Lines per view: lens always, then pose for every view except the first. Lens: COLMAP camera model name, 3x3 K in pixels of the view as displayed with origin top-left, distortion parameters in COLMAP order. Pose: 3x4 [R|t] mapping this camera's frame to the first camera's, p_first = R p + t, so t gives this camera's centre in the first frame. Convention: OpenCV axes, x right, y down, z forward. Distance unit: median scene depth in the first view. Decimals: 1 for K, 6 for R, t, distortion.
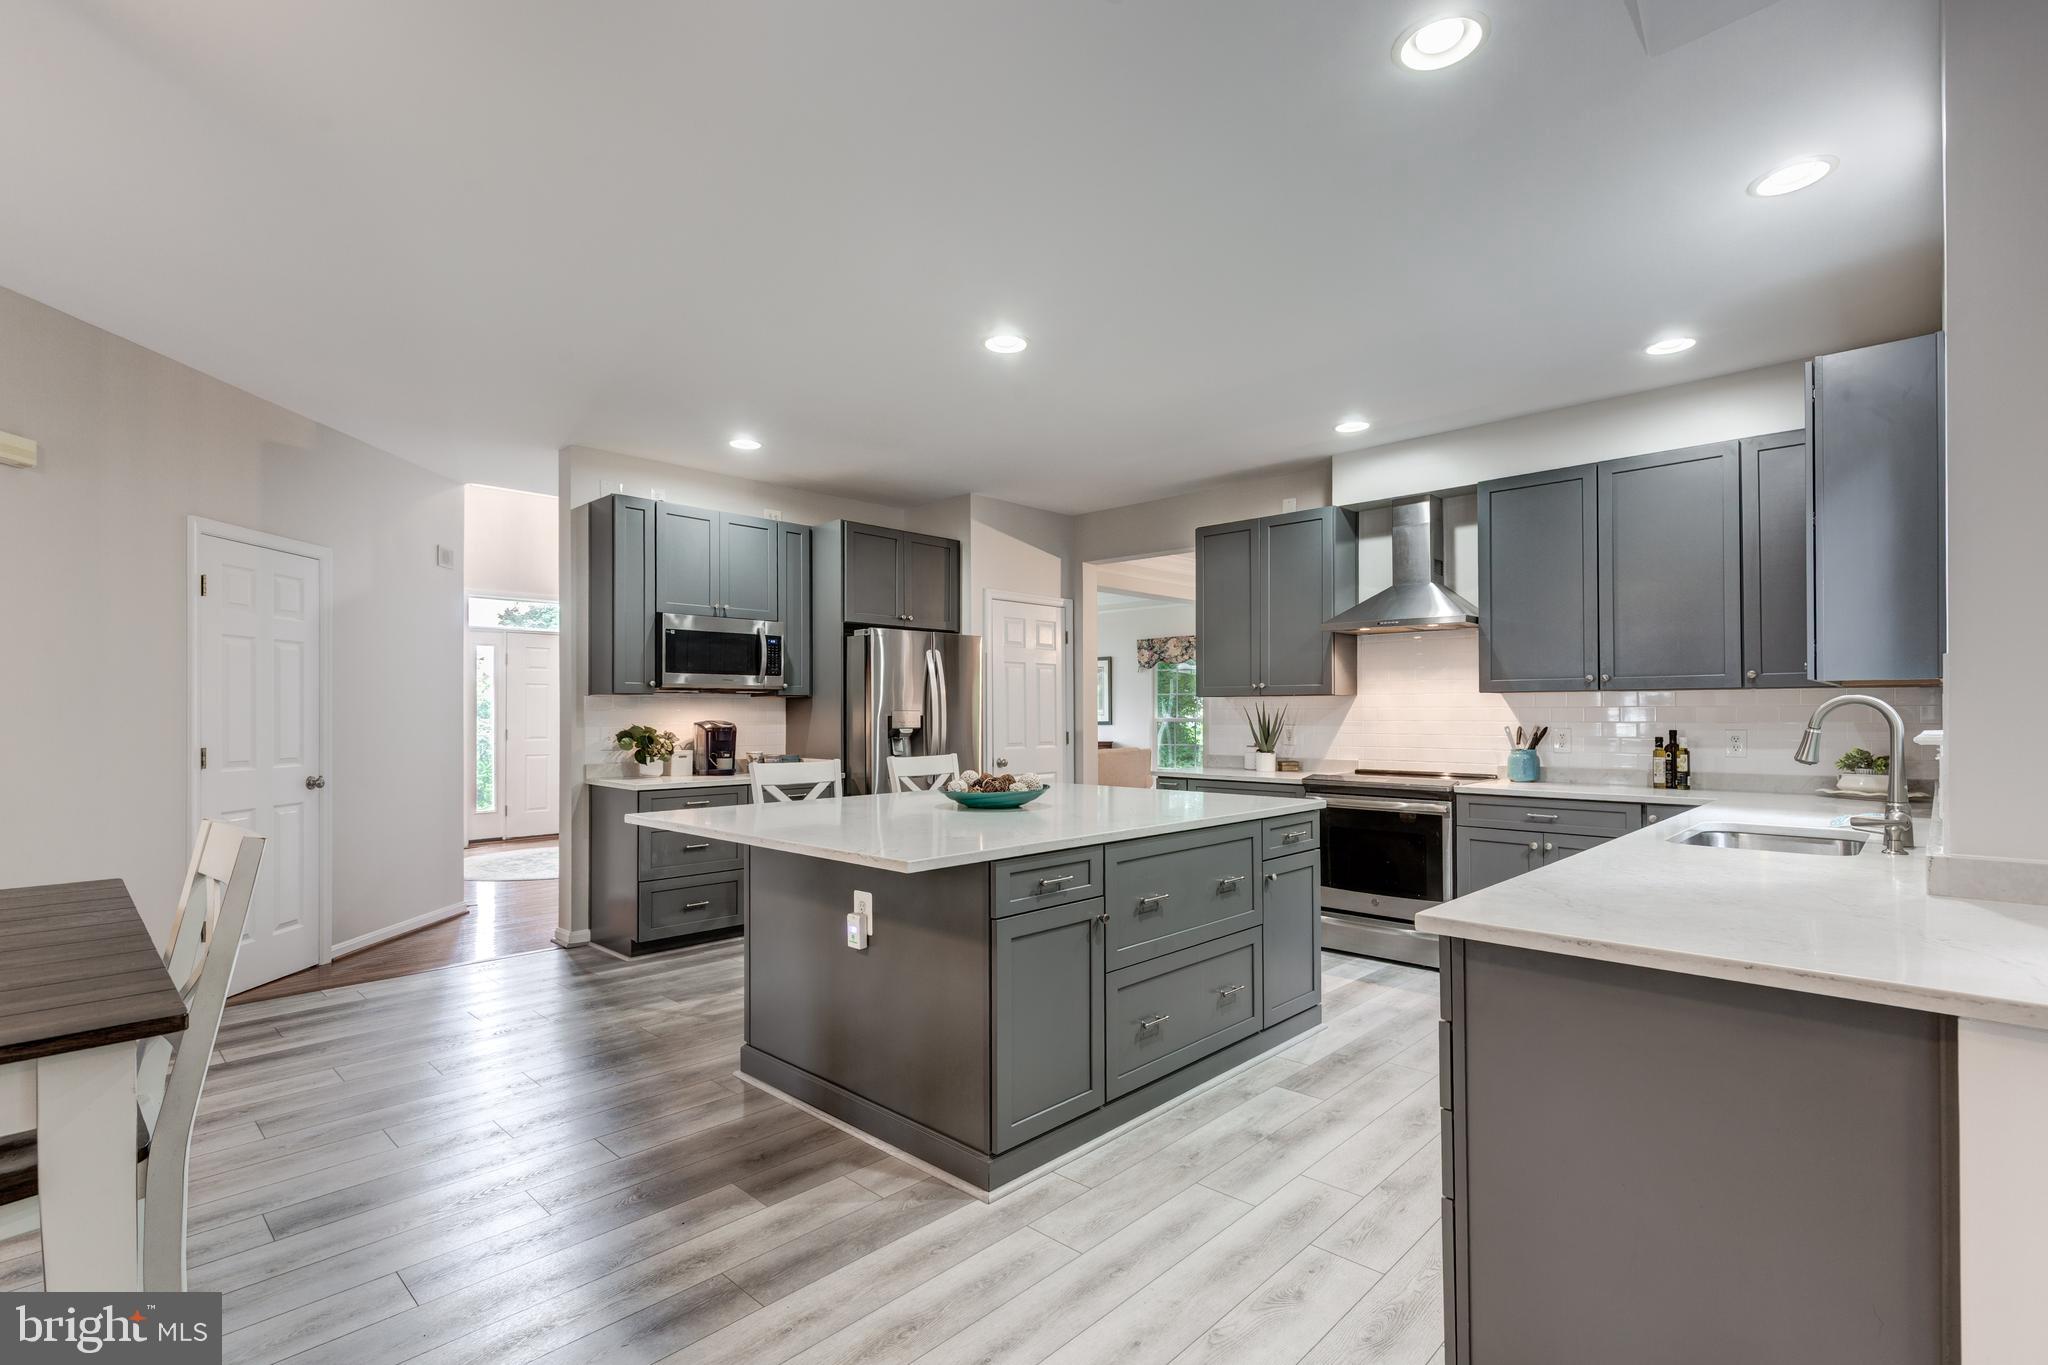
lens RADIAL K [[946.4, 0, 1025.4], [0, 946.4, 704.3], [0, 0, 1]] dist [0.005544, -0.000474]
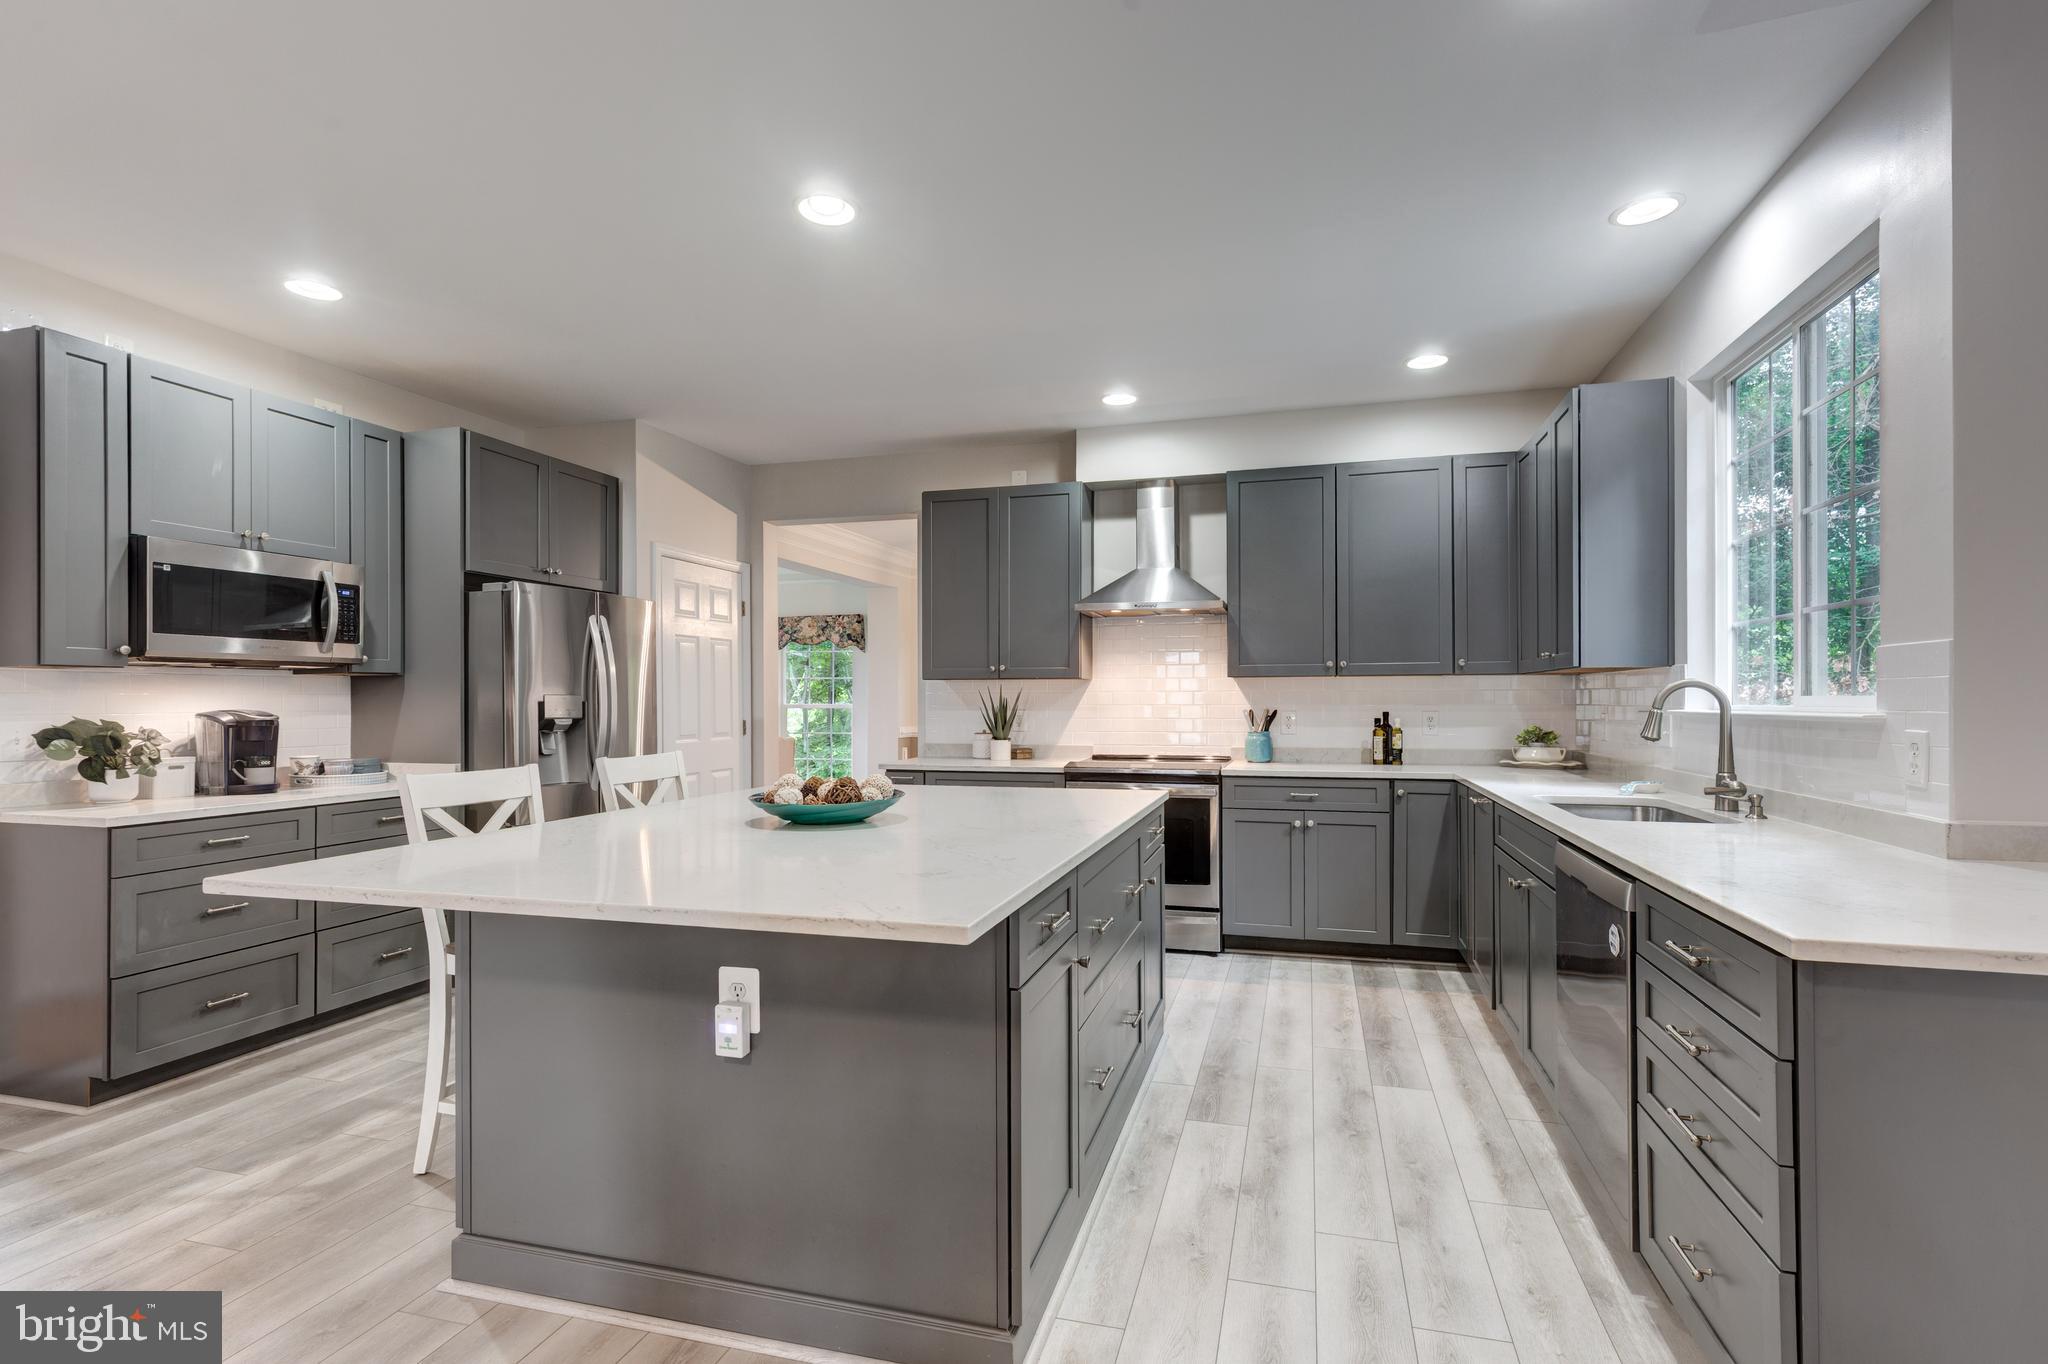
lens RADIAL K [[946.4, 0, 1046.2], [0, 946.4, 694.6], [0, 0, 1]] dist [0.005544, -0.000474]
pose [[0.879973, 0.000309, 0.475023, -0.169249], [-0.002352, 0.999990, 0.003706, 0.003183], [-0.475018, -0.004379, 0.879965, 0.183828]]
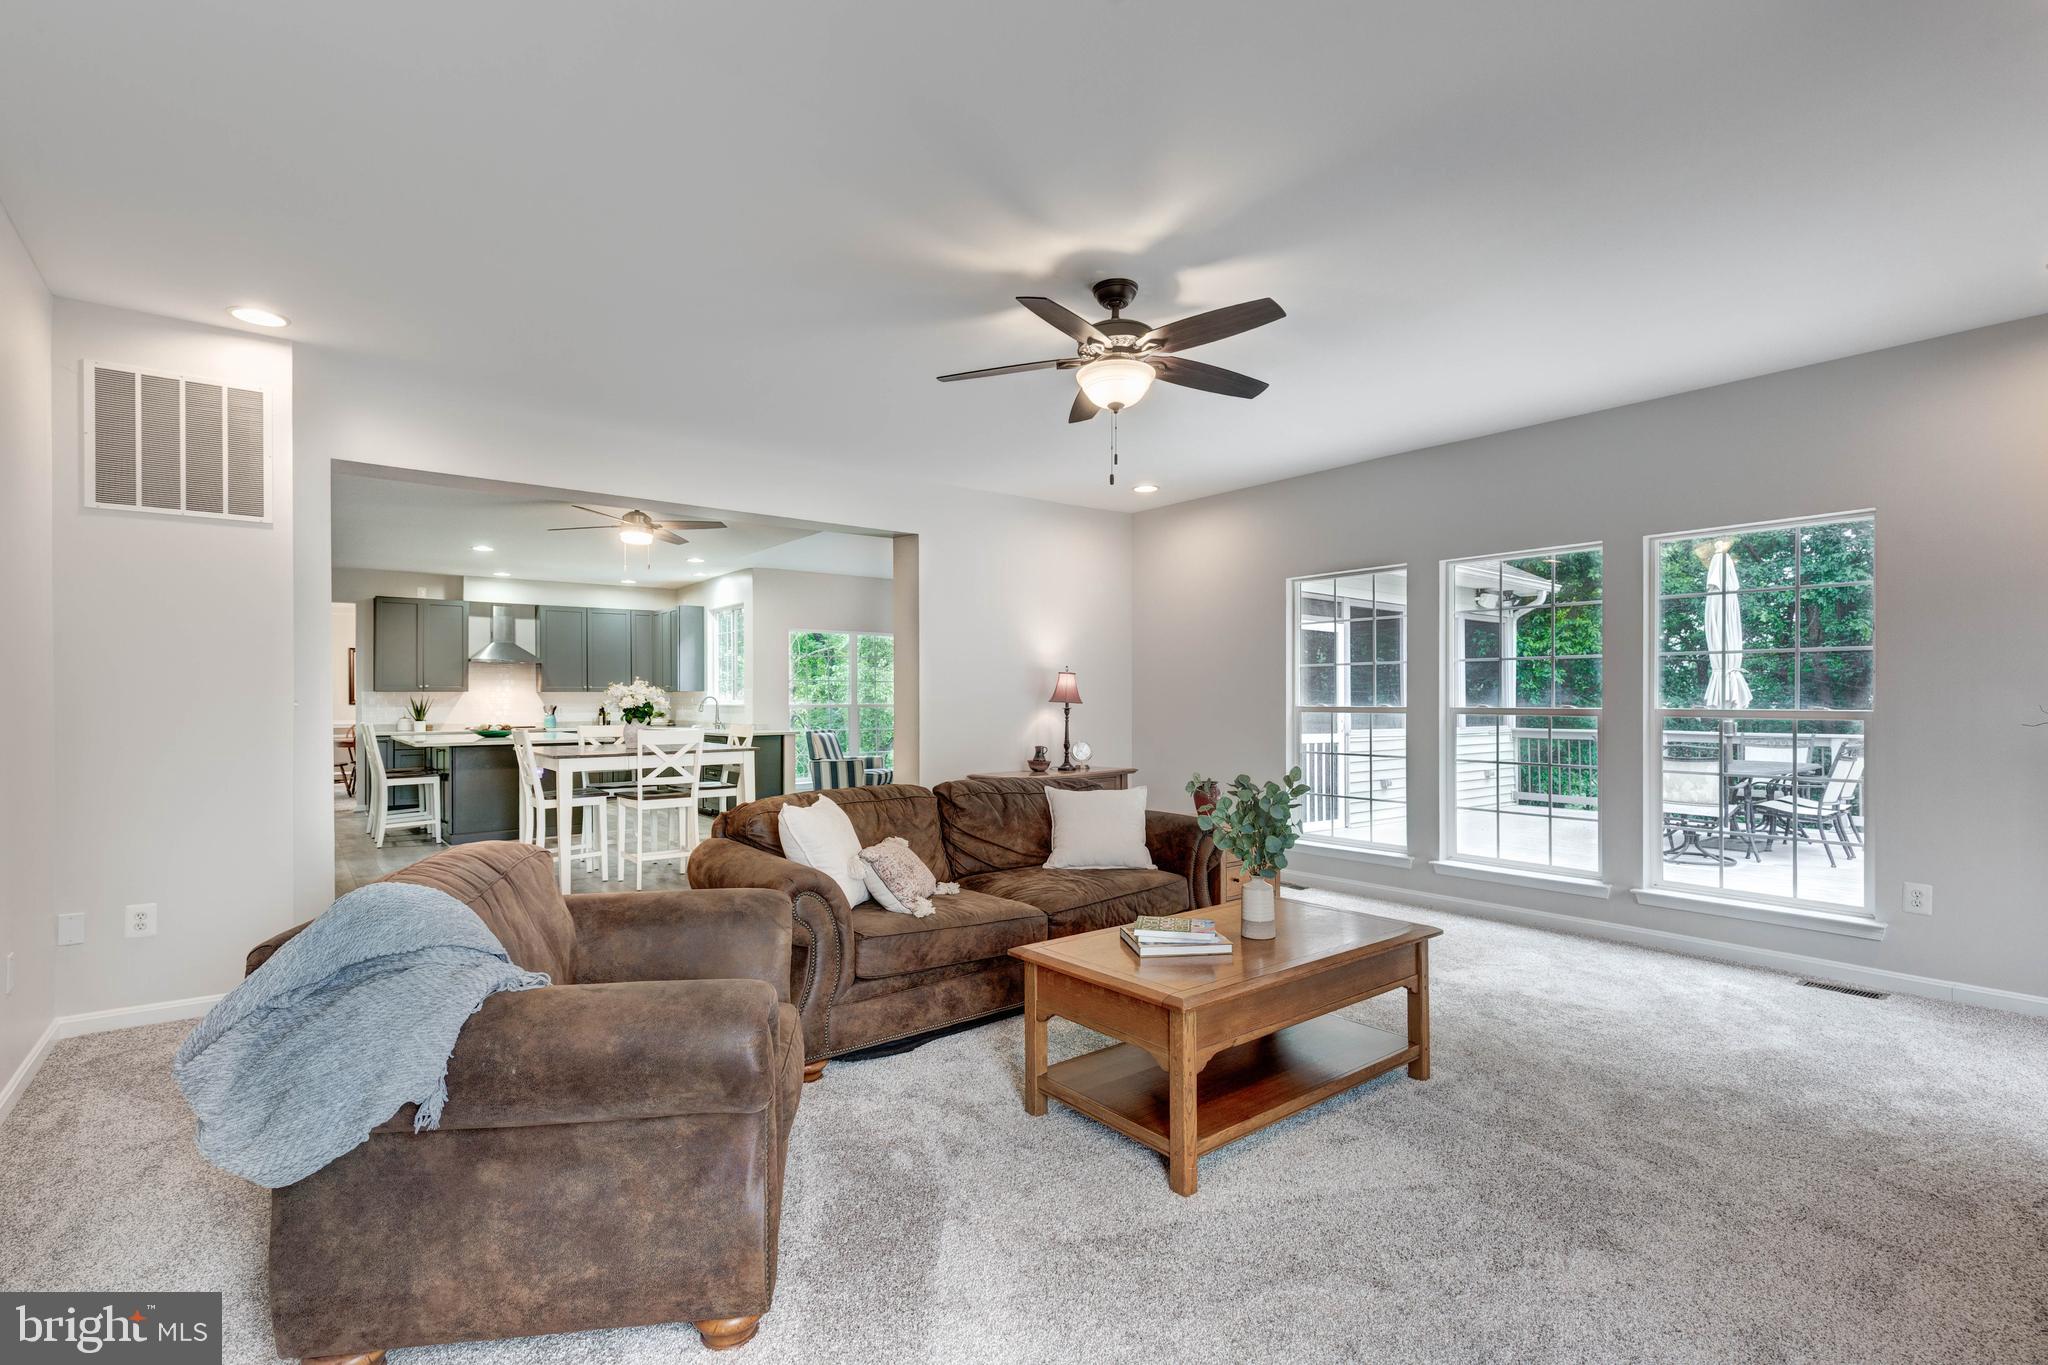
lens RADIAL K [[946.4, 0, 1006.5], [0, 946.4, 694.5], [0, 0, 1]] dist [0.005544, -0.000474]
pose [[0.147656, 0.003187, 0.989034, -1.670022], [-0.007585, 0.999969, -0.002089, -0.009242], [-0.989010, -0.007194, 0.147676, -0.520719]]
